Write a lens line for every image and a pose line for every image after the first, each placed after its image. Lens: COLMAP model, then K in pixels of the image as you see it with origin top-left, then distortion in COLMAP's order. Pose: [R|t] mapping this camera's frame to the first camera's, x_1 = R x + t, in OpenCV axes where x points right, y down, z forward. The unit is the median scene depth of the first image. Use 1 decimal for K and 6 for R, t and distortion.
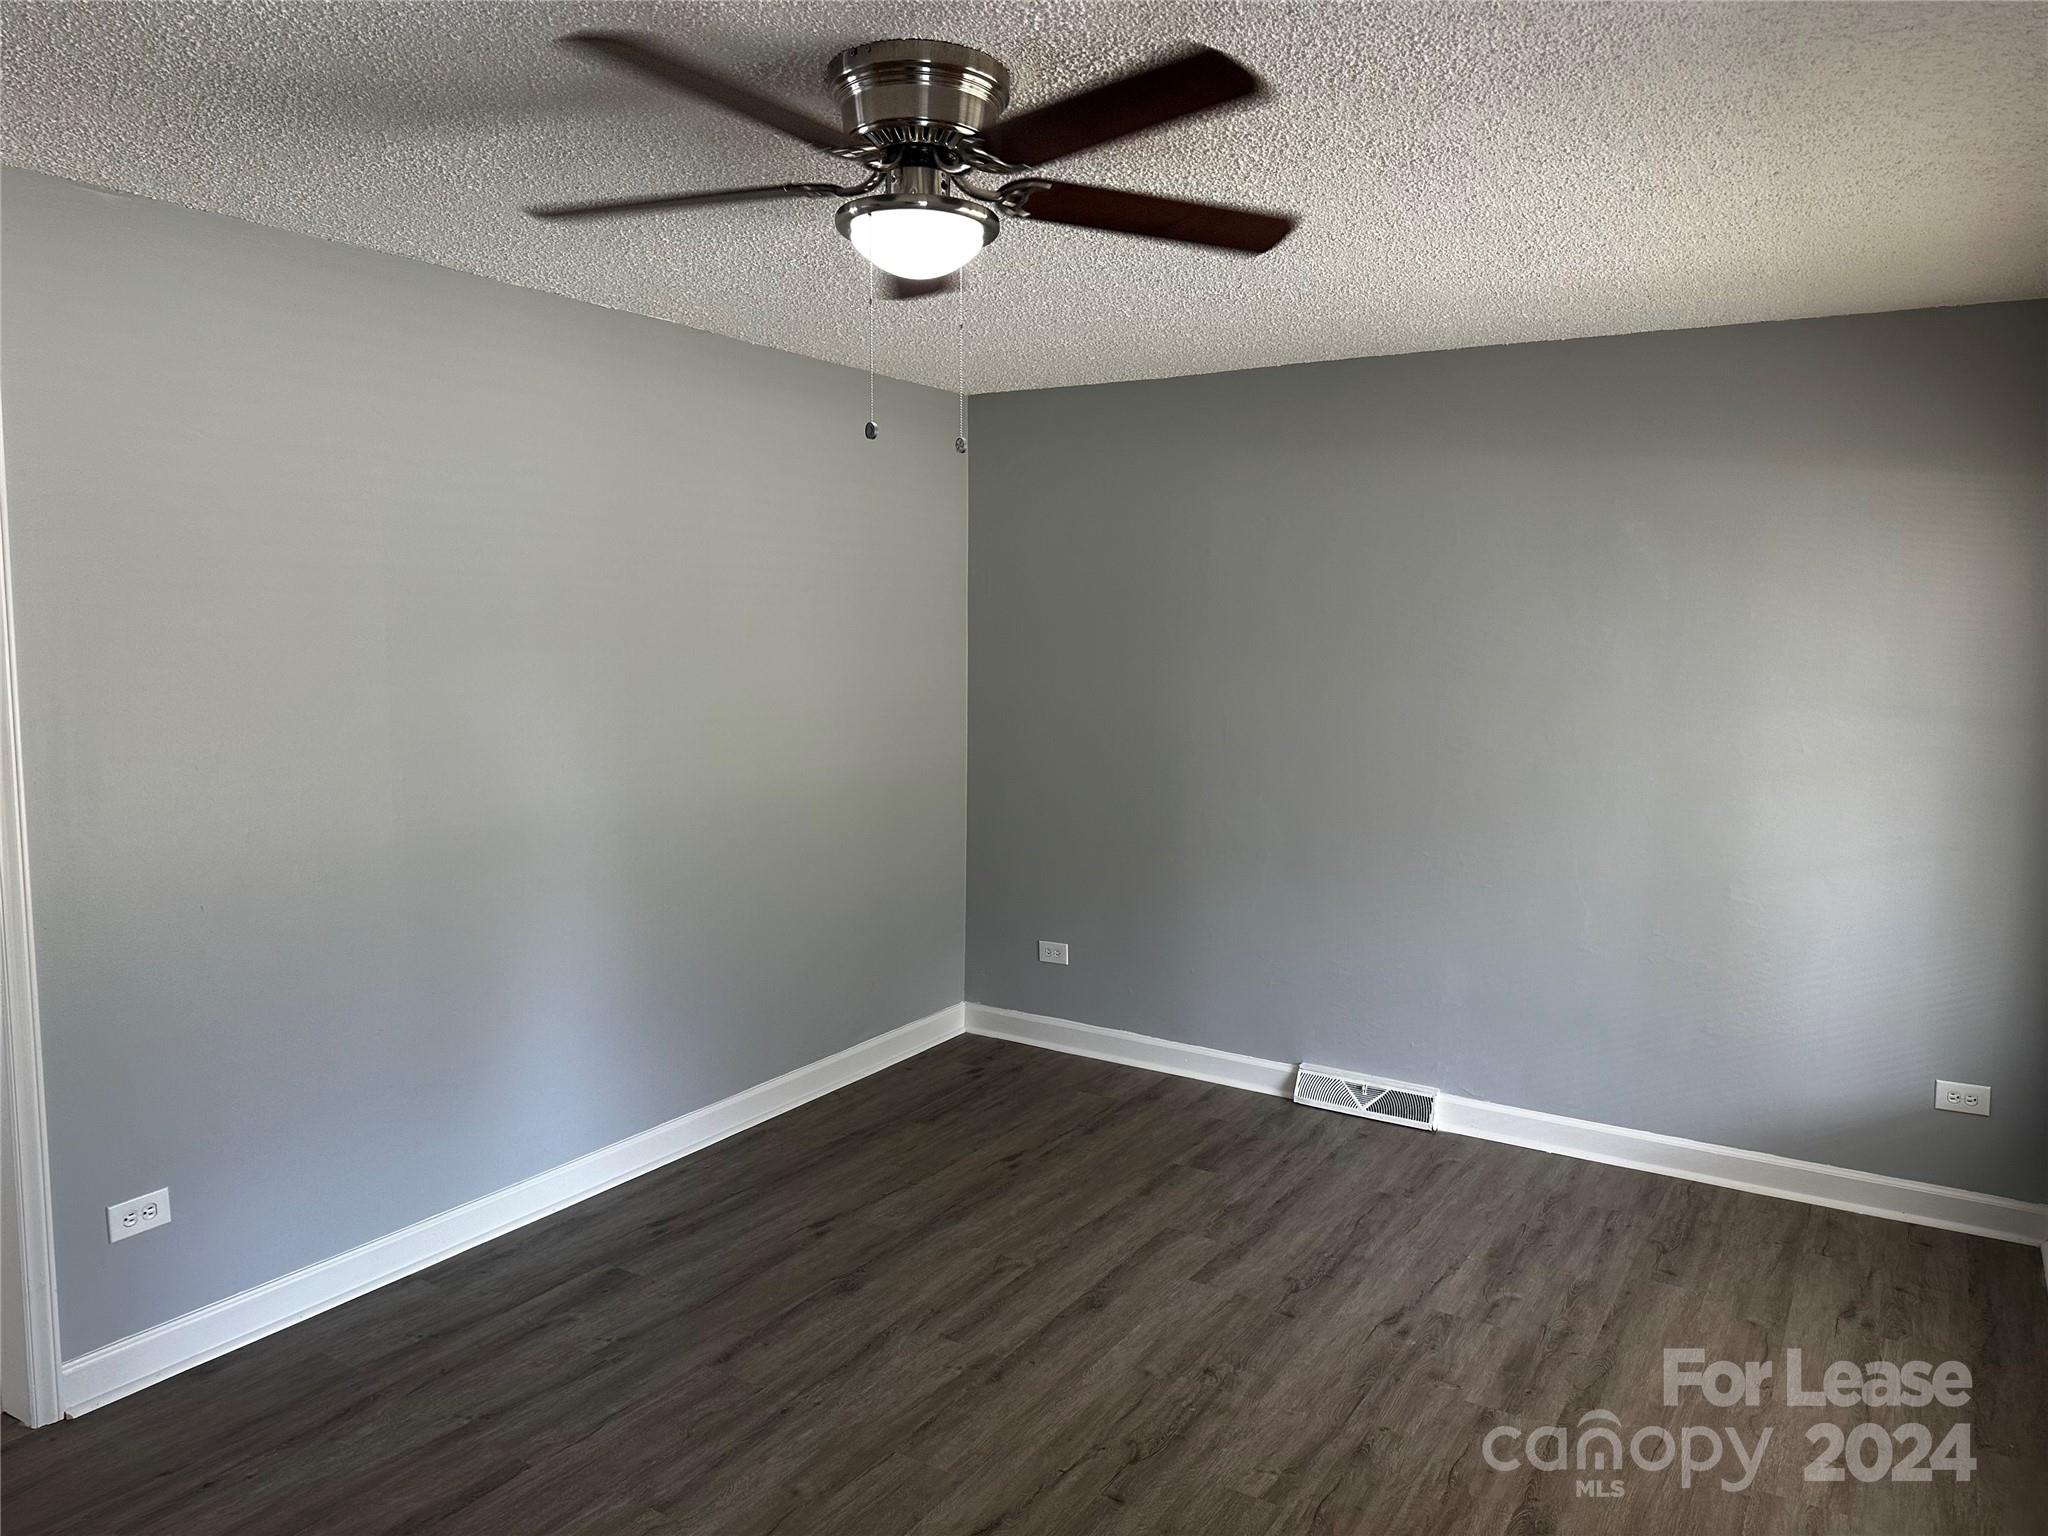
lens RADIAL K [[1449.8, 0, 1026.9], [0, 1449.8, 756.1], [0, 0, 1]] dist [0.145443, -0.202336]
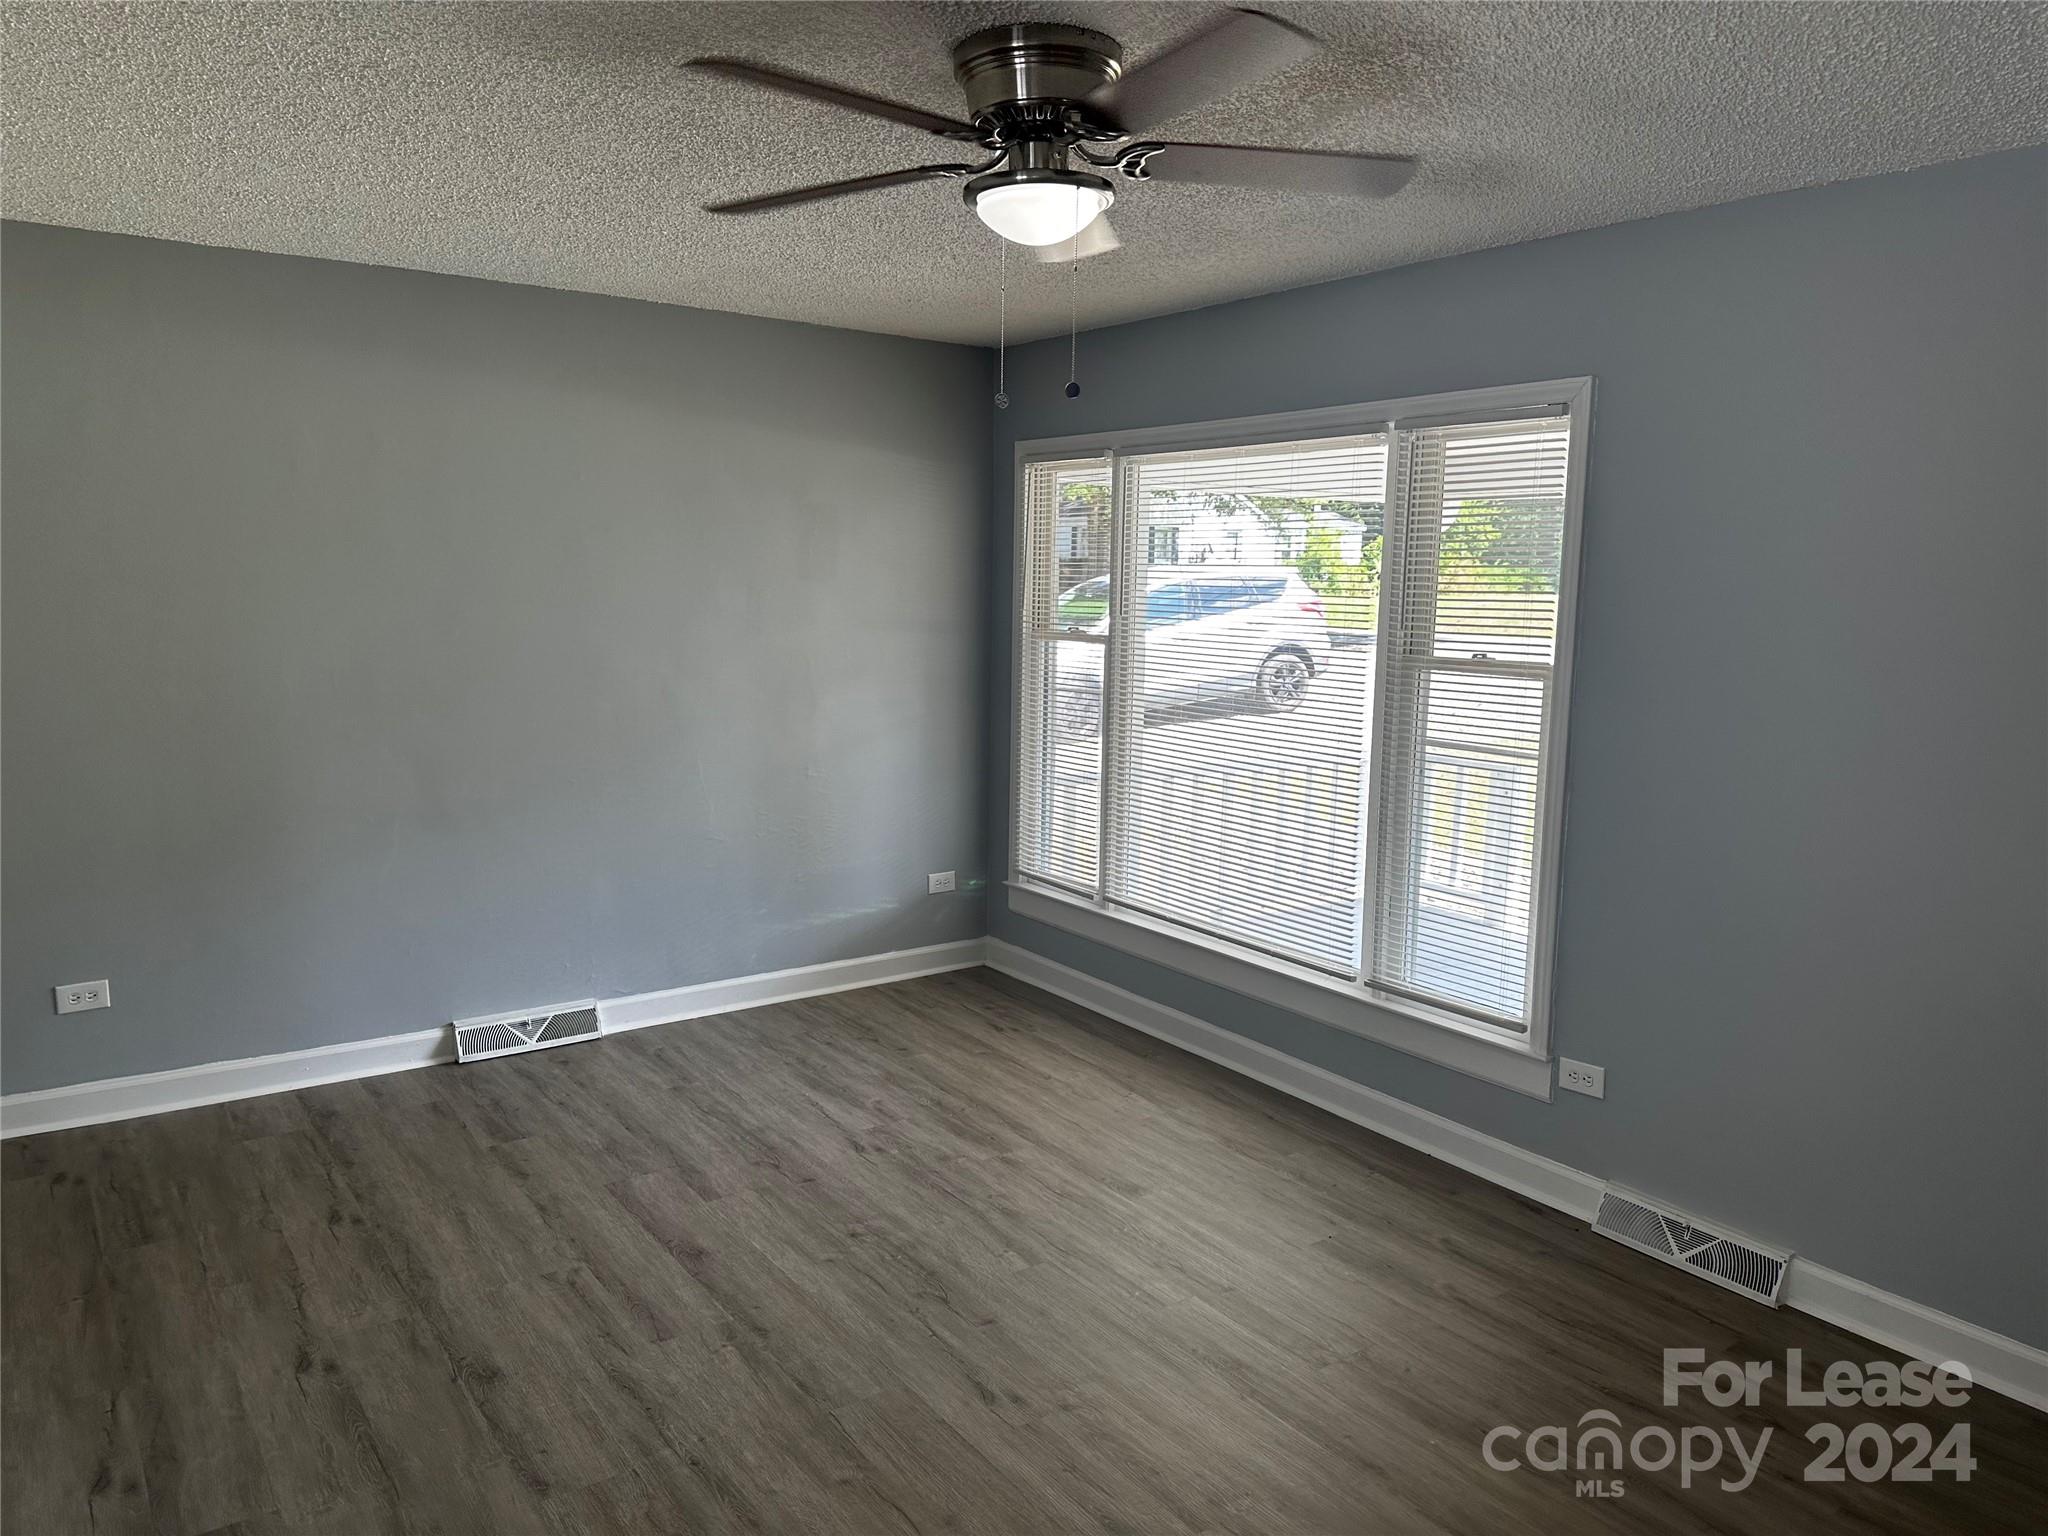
lens RADIAL K [[1425.2, 0, 1008.8], [0, 1425.2, 761.9], [0, 0, 1]] dist [0.122592, -0.183182]
pose [[0.393457, -0.129859, 0.910125, -0.612555], [0.078420, 0.991106, 0.107512, -0.038502], [-0.915992, 0.029070, 0.400142, 0.346898]]
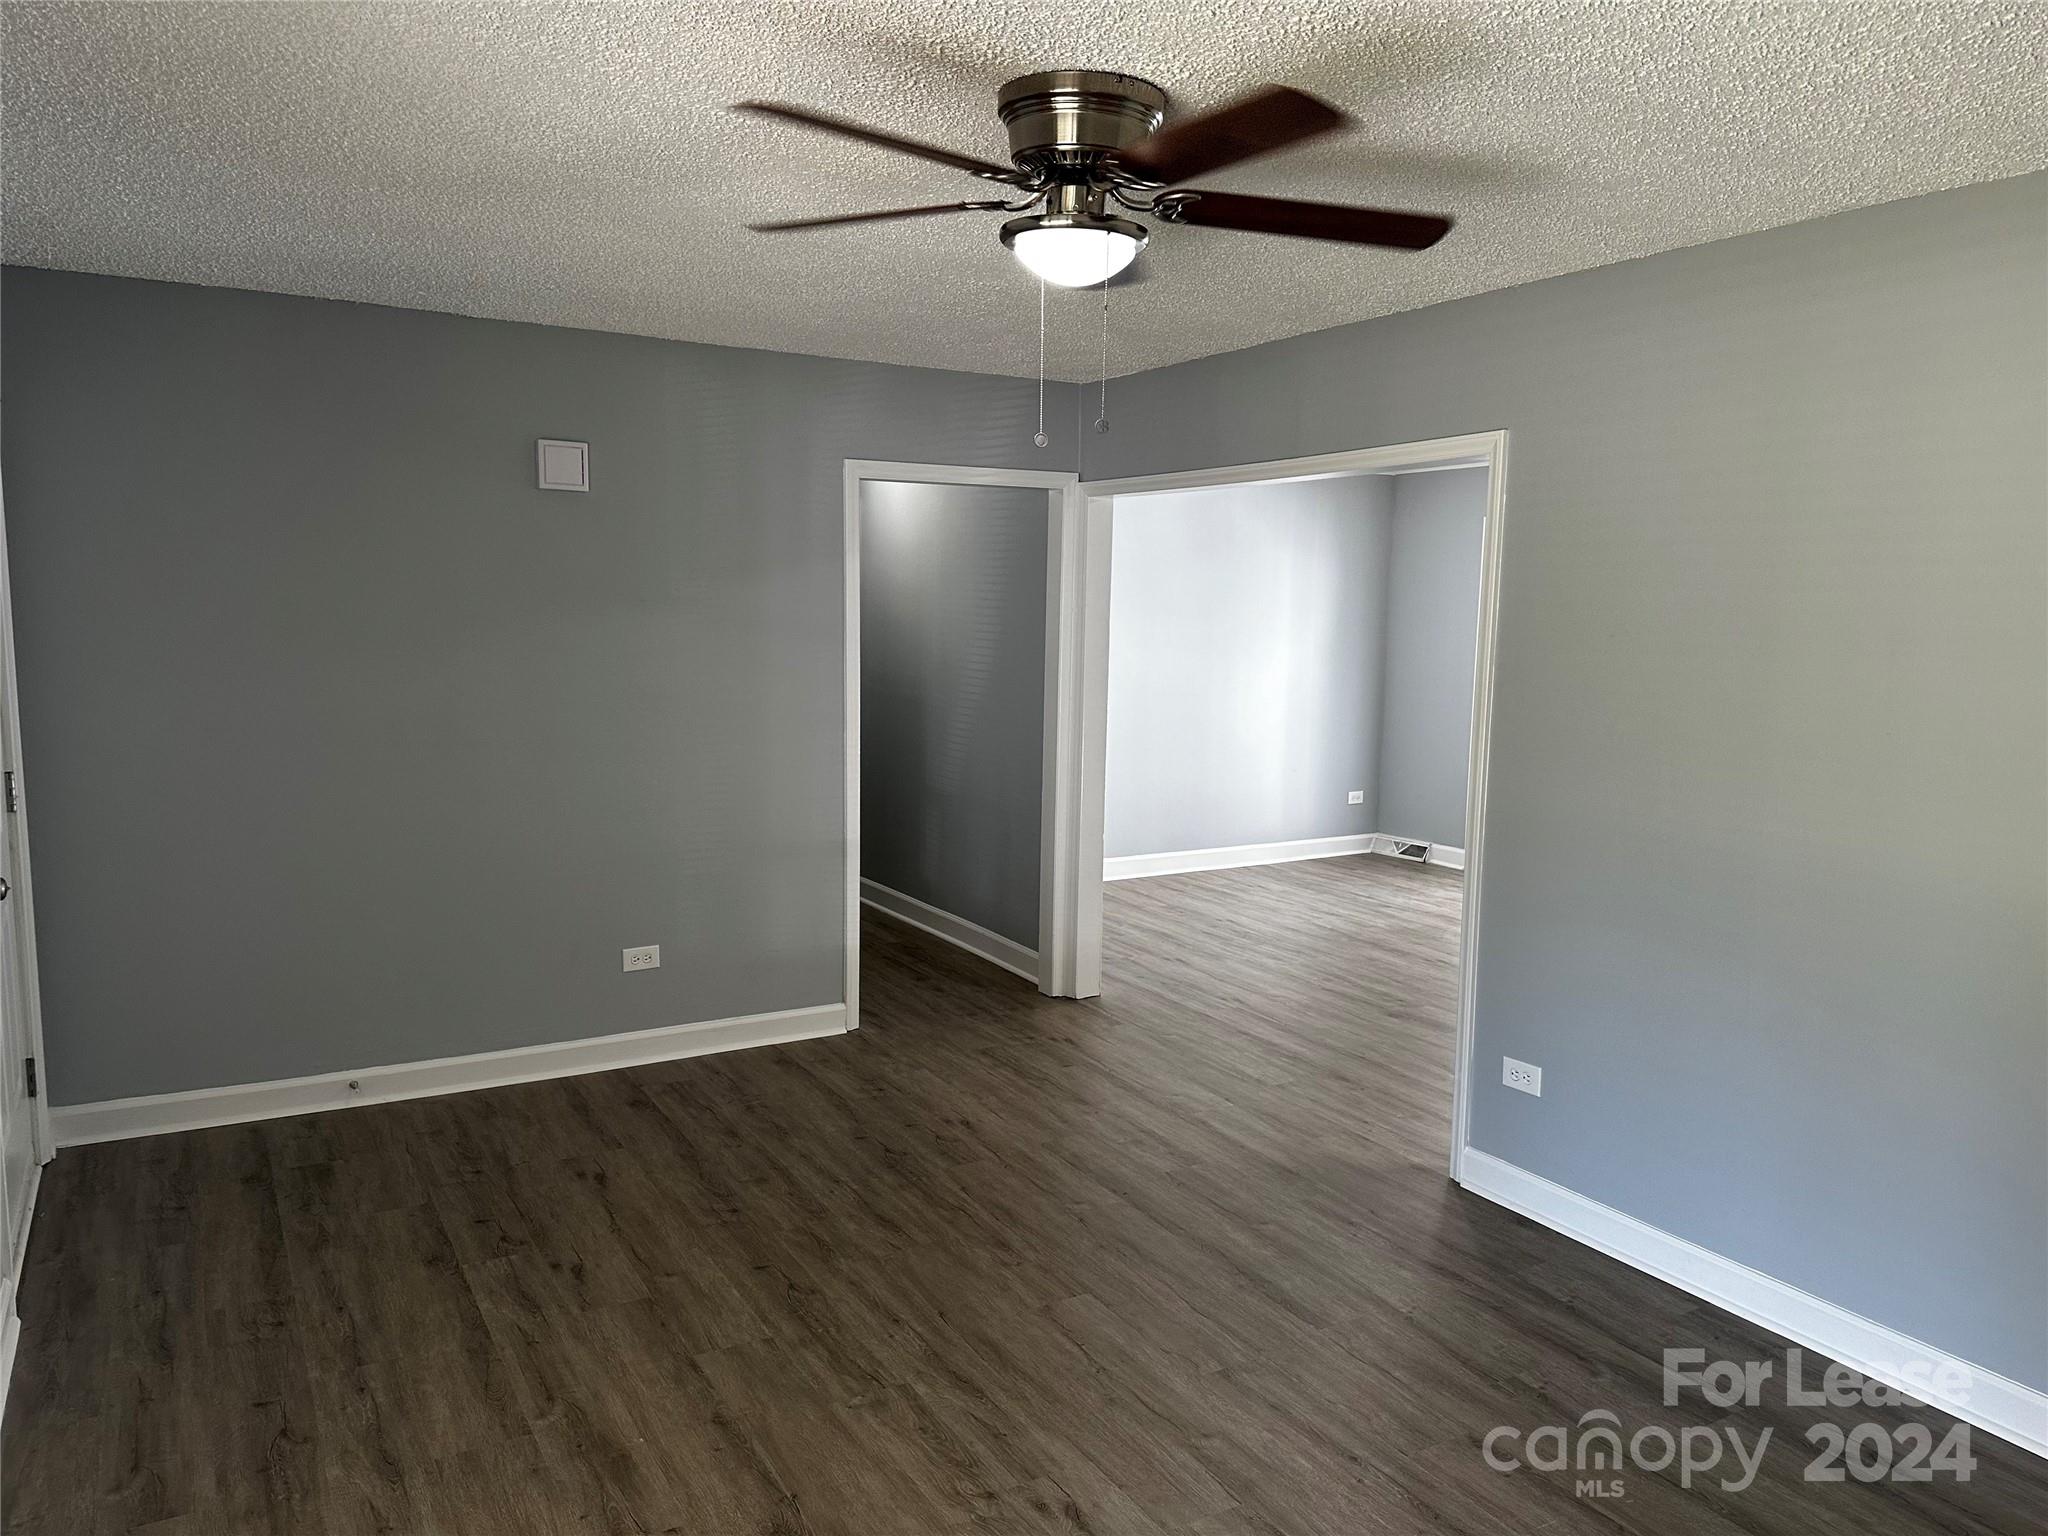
lens RADIAL K [[1425.2, 0, 1008.8], [0, 1425.2, 761.9], [0, 0, 1]] dist [0.122592, -0.183182]
pose [[-0.442599, 0.068494, -0.894100, 0.527787], [-0.109999, 0.985401, 0.129940, -0.055462], [0.889947, 0.155861, -0.428603, 0.837114]]
